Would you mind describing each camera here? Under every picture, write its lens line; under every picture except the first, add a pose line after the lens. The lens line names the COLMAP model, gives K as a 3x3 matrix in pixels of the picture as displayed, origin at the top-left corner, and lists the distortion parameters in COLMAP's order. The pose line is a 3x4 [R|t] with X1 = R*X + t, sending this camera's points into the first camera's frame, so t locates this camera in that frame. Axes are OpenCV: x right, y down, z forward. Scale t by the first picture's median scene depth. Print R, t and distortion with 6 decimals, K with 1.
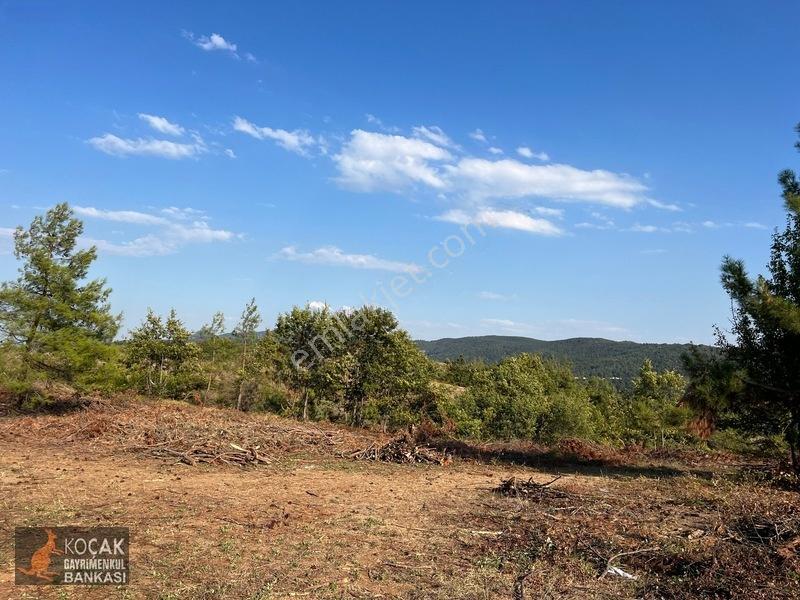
lens RADIAL K [[605.7, 0, 403.0], [0, 605.7, 303.7], [0, 0, 1]] dist [0.058900, -0.067165]
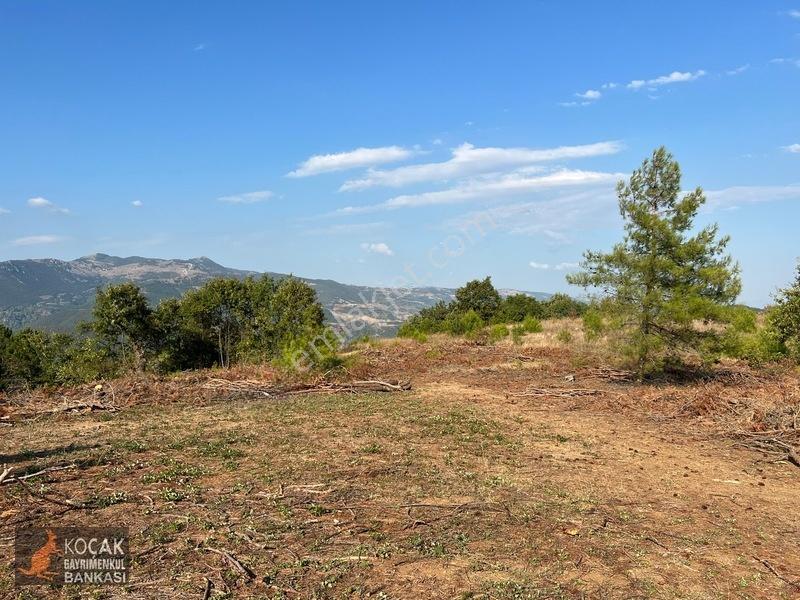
lens RADIAL K [[685.5, 0, 412.0], [0, 685.5, 297.4], [0, 0, 1]] dist [0.060051, -0.089640]
pose [[0.556685, -0.063934, -0.828260, 0.051167], [0.108105, 0.994131, -0.004078, 0.014758], [0.823659, -0.087269, 0.560330, 0.122494]]
